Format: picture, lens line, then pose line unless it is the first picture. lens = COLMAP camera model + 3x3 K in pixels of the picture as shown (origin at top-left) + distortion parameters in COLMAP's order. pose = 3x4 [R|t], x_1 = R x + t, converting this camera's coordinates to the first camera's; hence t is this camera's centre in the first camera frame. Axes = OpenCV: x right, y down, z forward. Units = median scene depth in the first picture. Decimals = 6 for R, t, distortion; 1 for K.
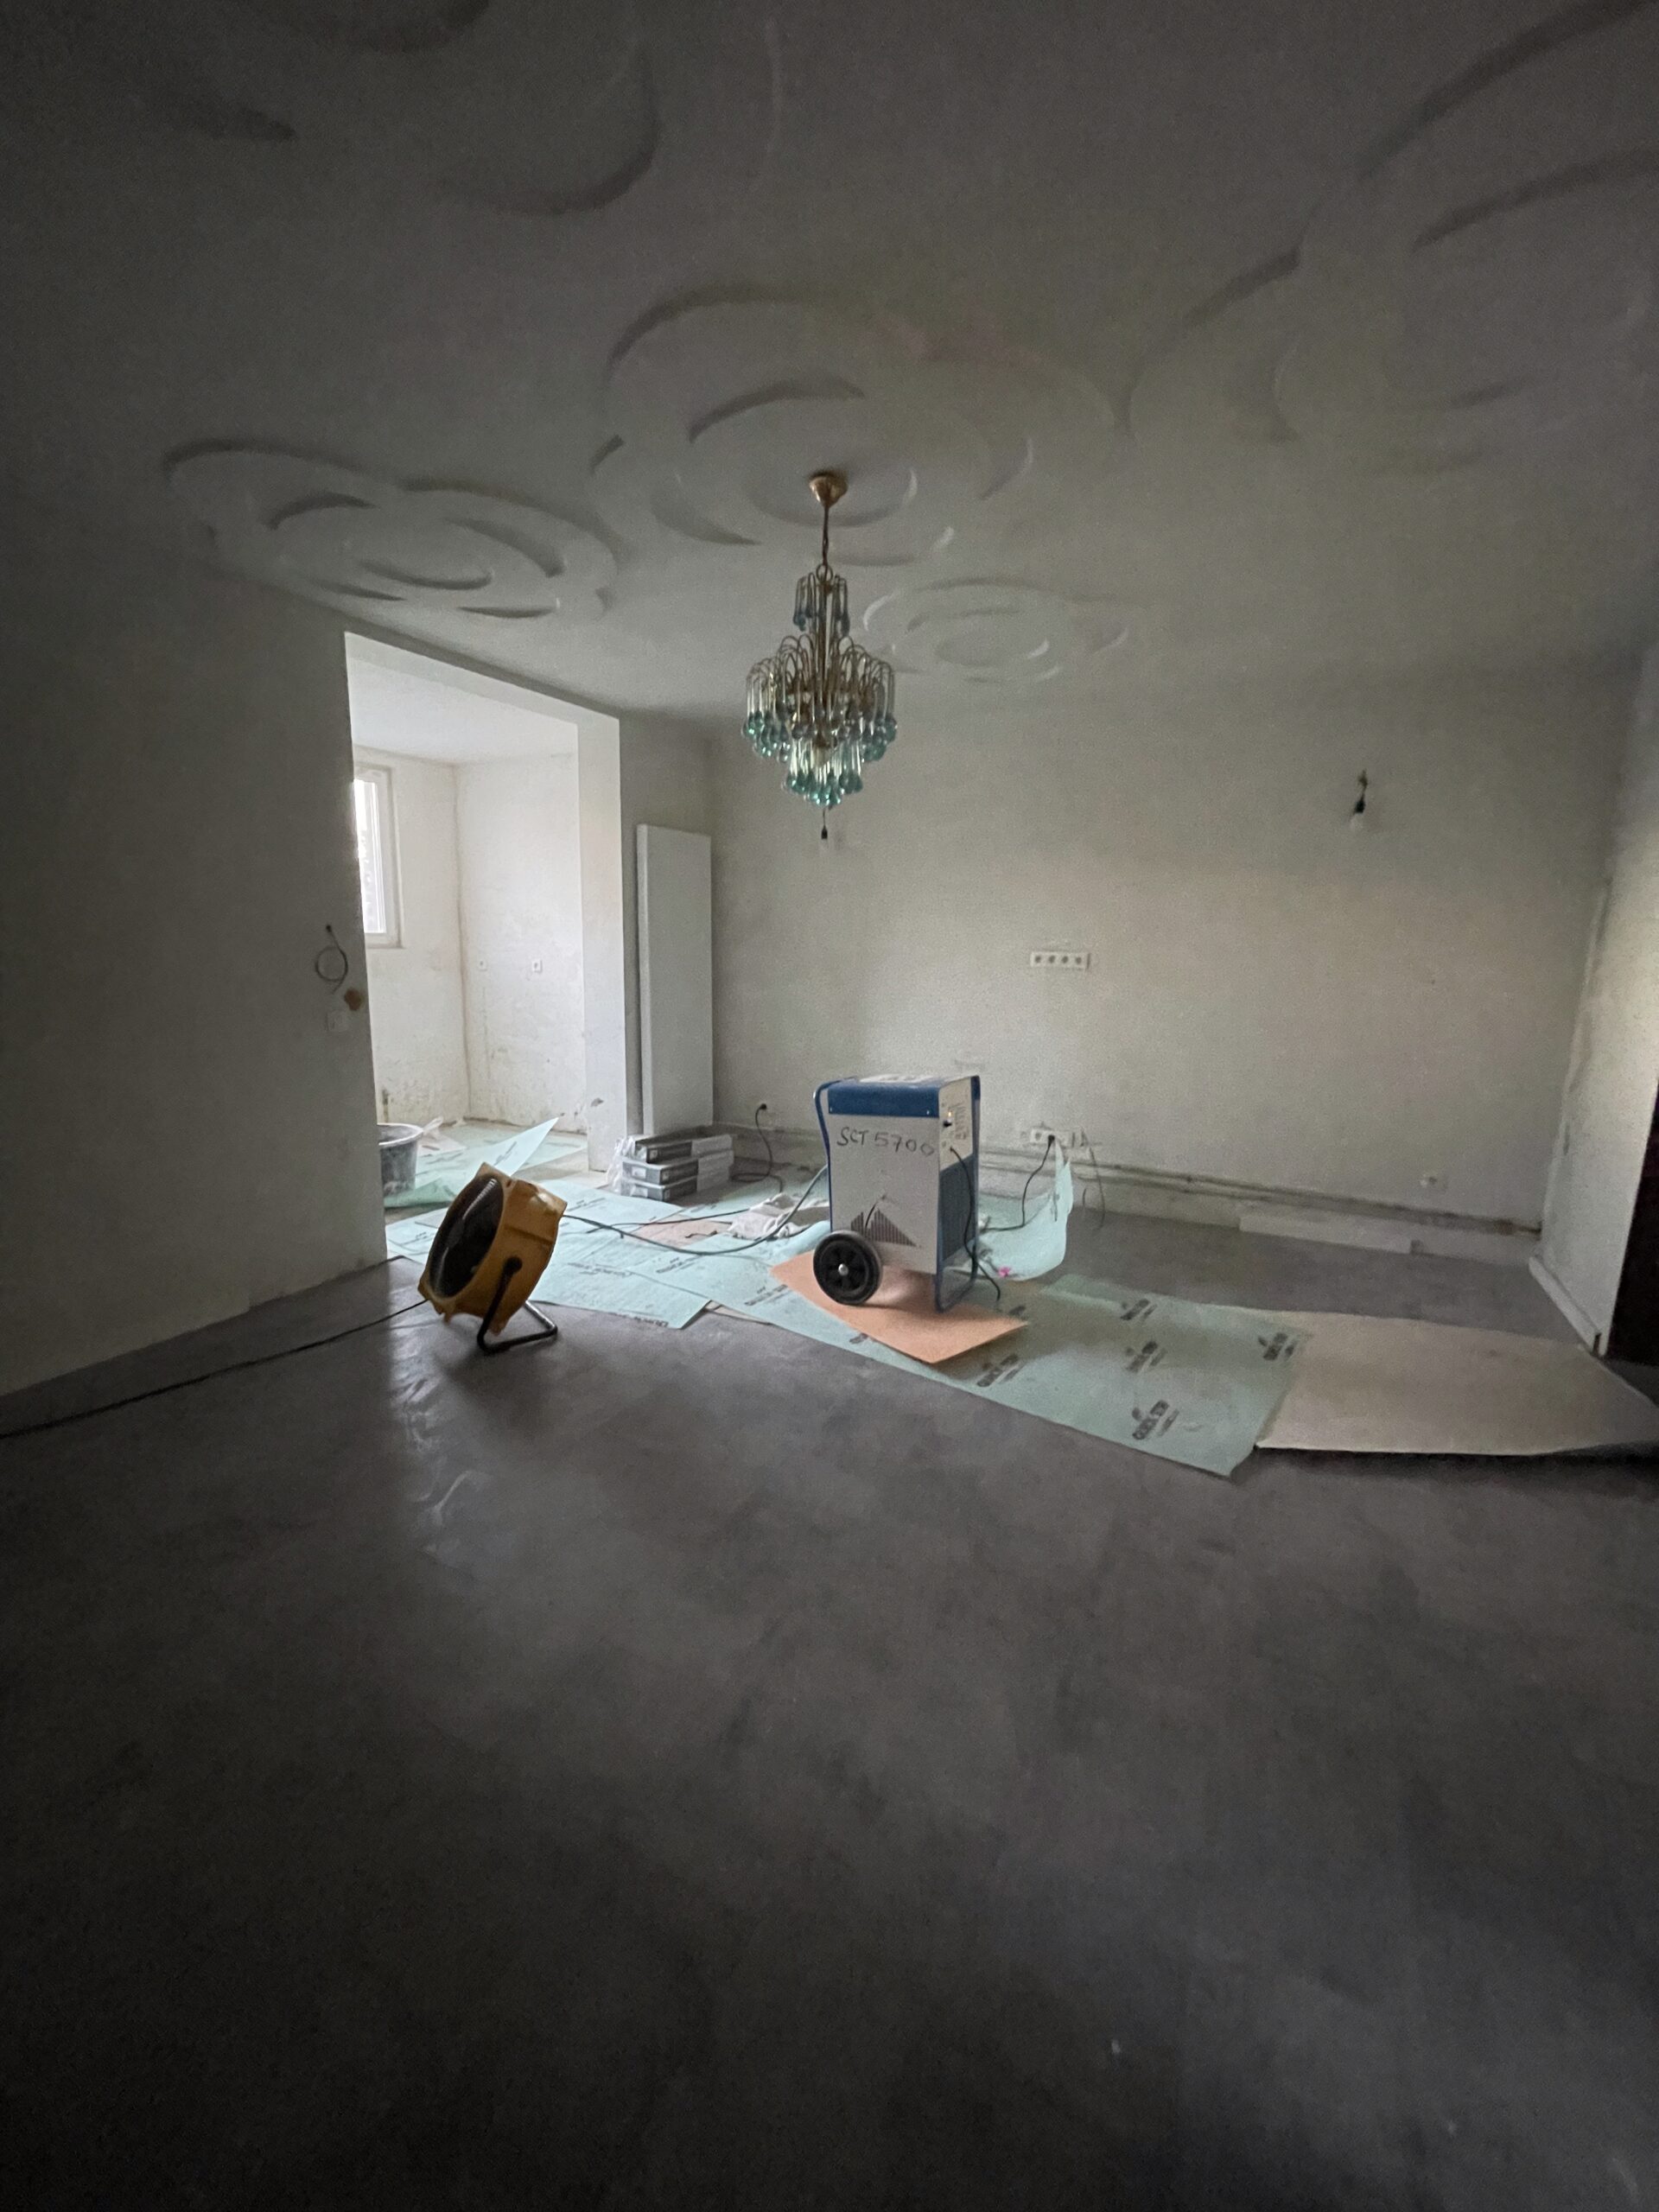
lens RADIAL K [[882.7, 0, 819.3], [0, 882.7, 1107.8], [0, 0, 1]] dist [0.001737, 0.000215]
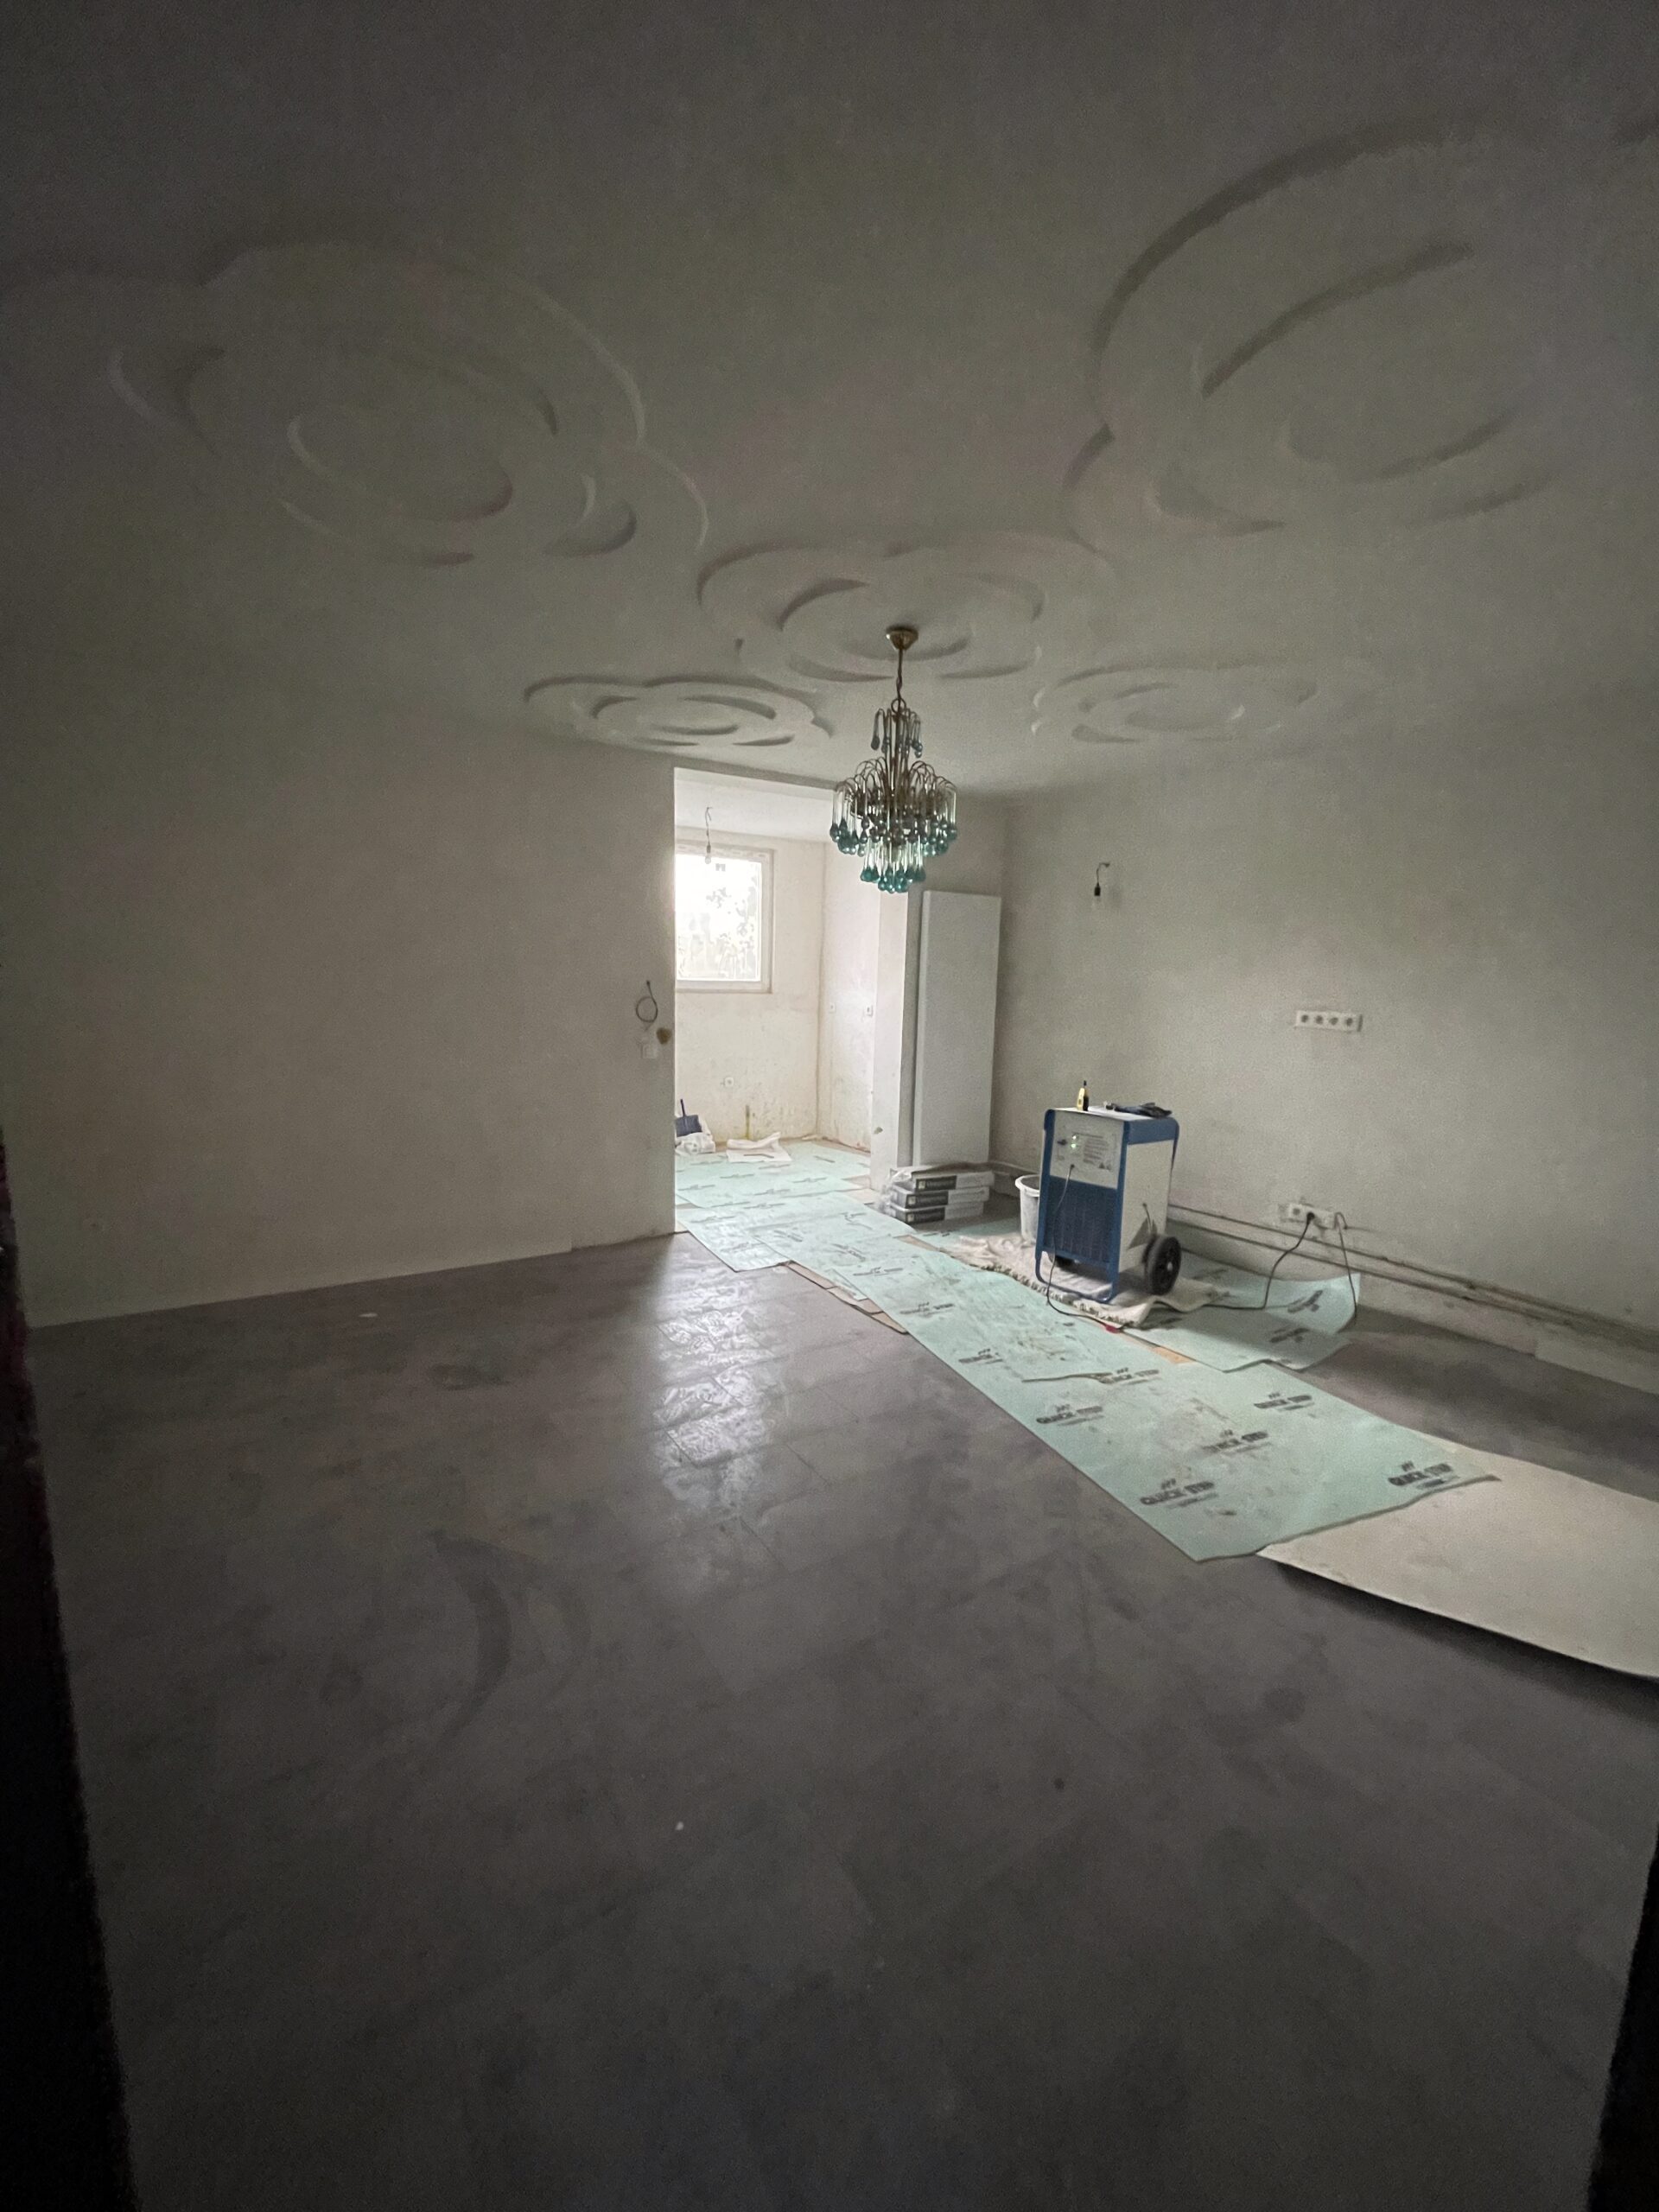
lens RADIAL K [[884.6, 0, 829.6], [0, 884.6, 1110.8], [0, 0, 1]] dist [0.025643, -0.000031]
pose [[0.872811, 0.080493, -0.481376, 0.270889], [-0.100122, 0.994859, -0.015182, -0.009487], [0.477679, 0.061448, 0.876383, -0.043580]]
